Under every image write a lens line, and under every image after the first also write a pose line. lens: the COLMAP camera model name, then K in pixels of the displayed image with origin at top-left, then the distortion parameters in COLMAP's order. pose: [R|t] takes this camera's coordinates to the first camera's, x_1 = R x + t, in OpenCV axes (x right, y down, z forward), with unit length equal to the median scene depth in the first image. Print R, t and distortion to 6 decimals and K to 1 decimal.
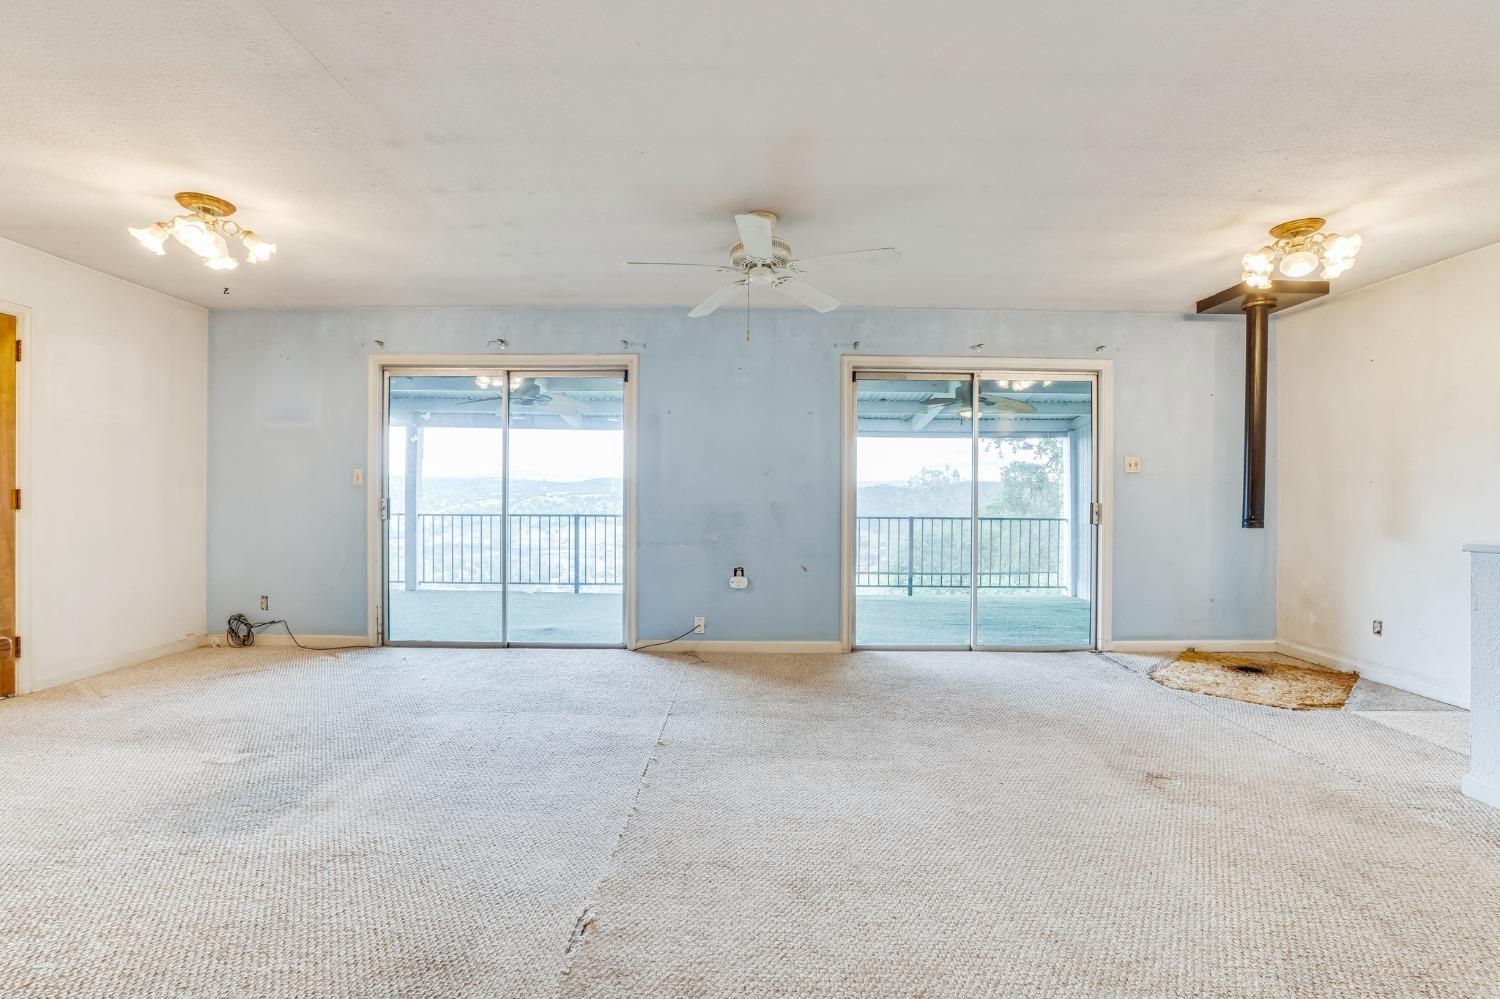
lens RADIAL K [[699.5, 0, 742.8], [0, 699.5, 484.5], [0, 0, 1]] dist [-0.049957, 0.021317]
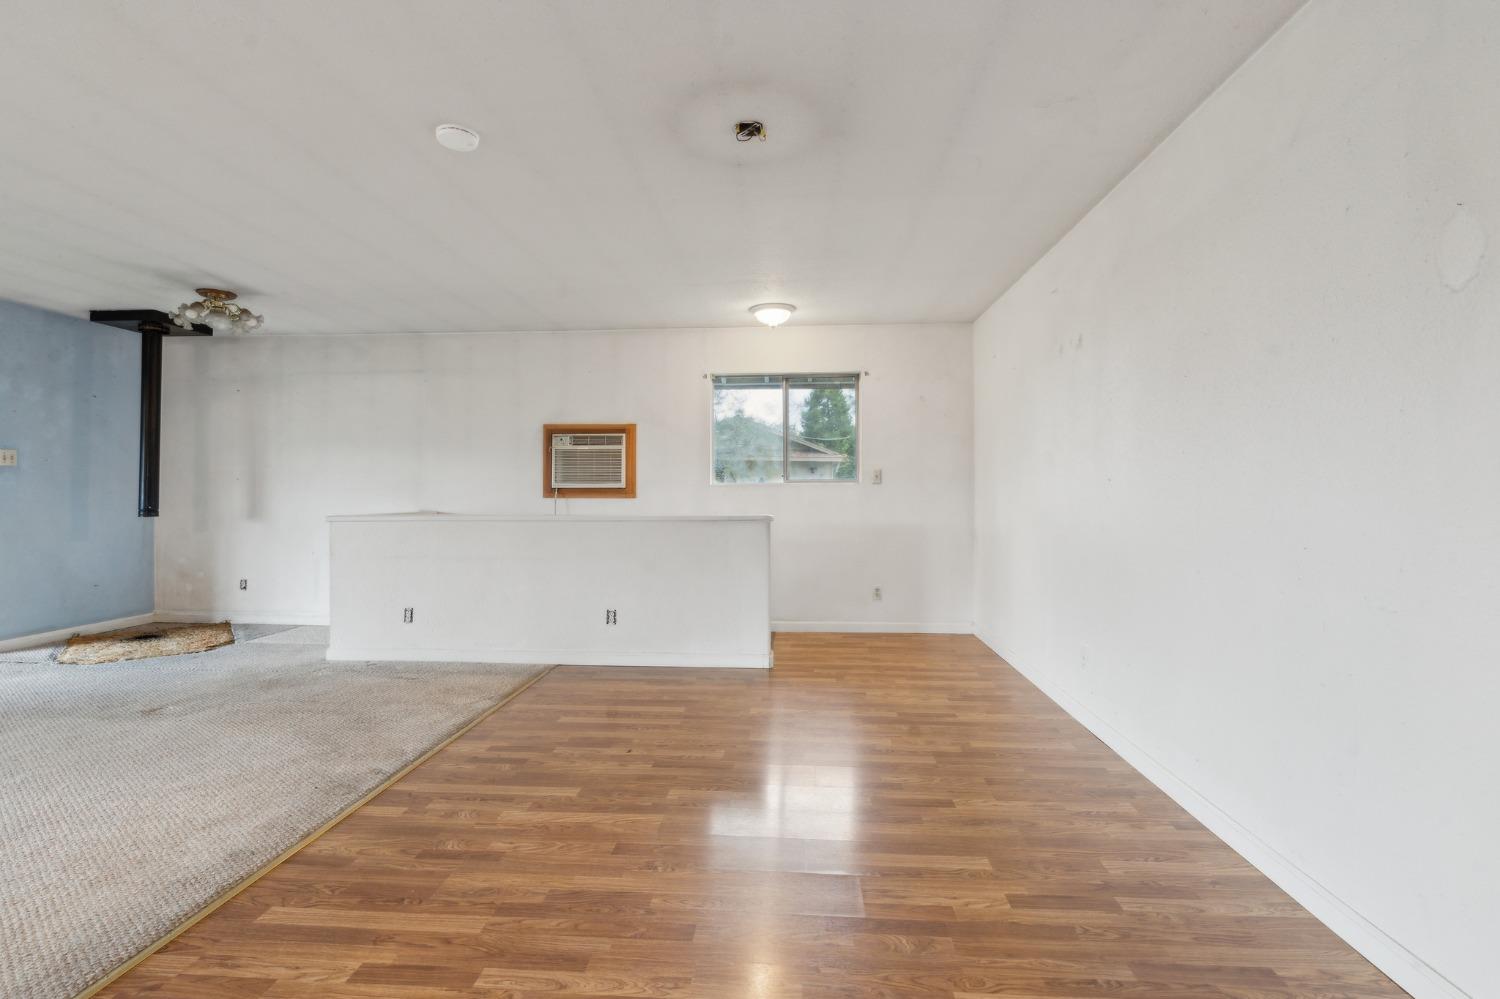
lens RADIAL K [[666.6, 0, 757.7], [0, 666.6, 507.3], [0, 0, 1]] dist [-0.003138, 0.002461]
pose [[0.060294, -0.024612, 0.997877, -0.357180], [-0.019367, 0.999479, 0.025821, -0.003284], [-0.997993, -0.020883, 0.059786, -0.125193]]
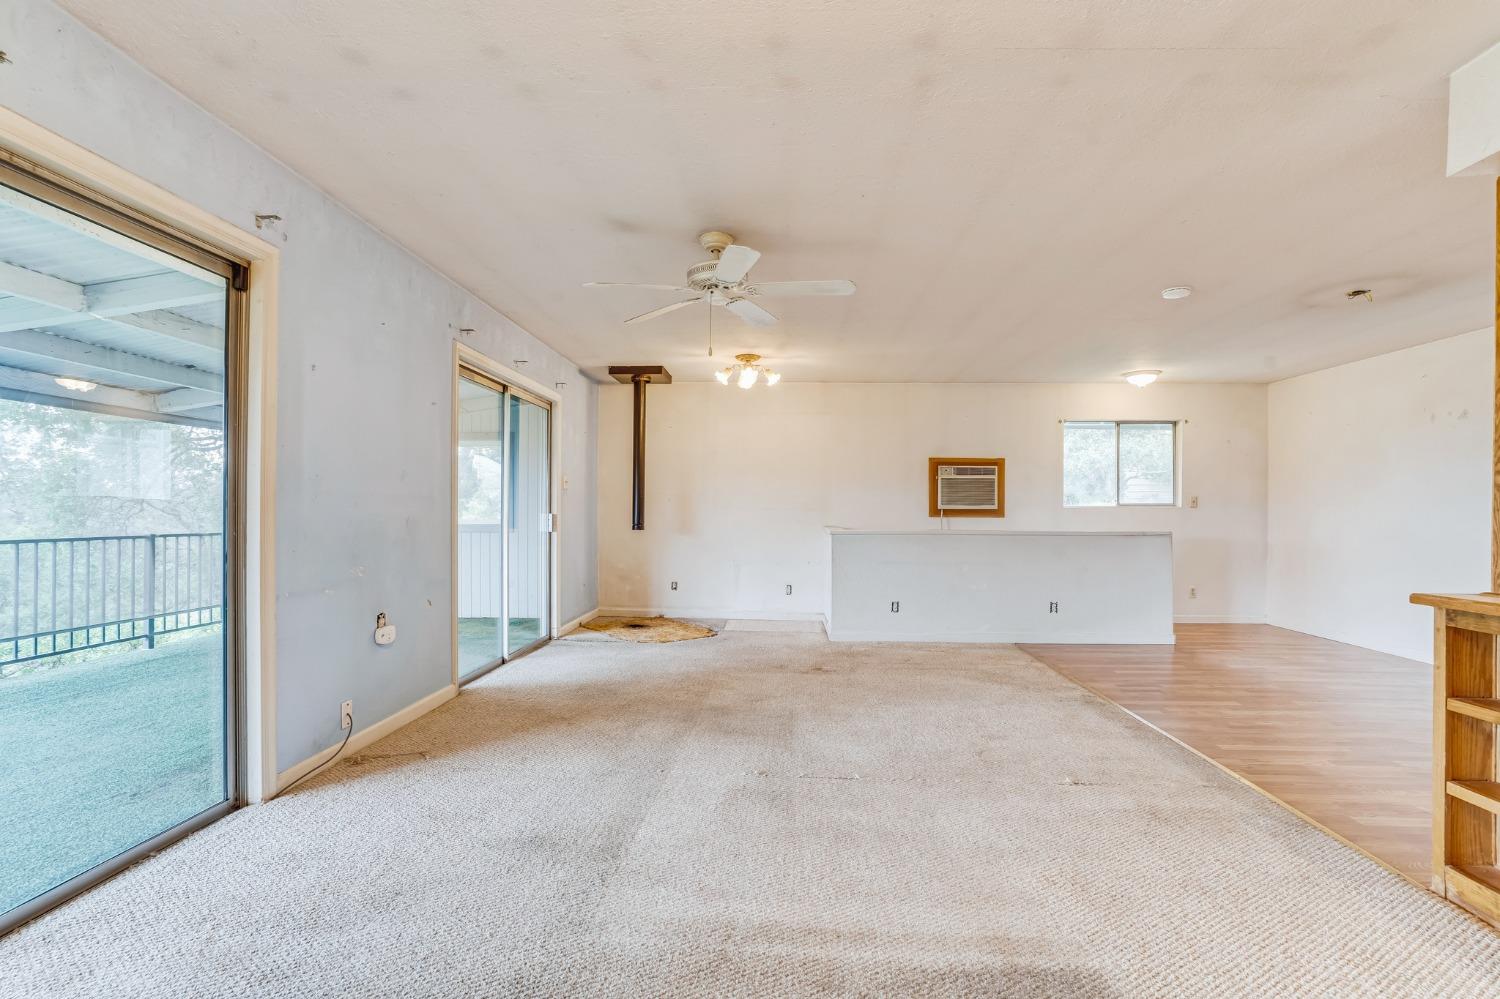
lens RADIAL K [[699.5, 0, 746.5], [0, 699.5, 508.7], [0, 0, 1]] dist [-0.049957, 0.021317]
pose [[0.039404, -0.004930, 0.999211, -0.773614], [-0.025473, 0.999658, 0.005936, 0.001434], [-0.998899, -0.025687, 0.039264, 0.711868]]
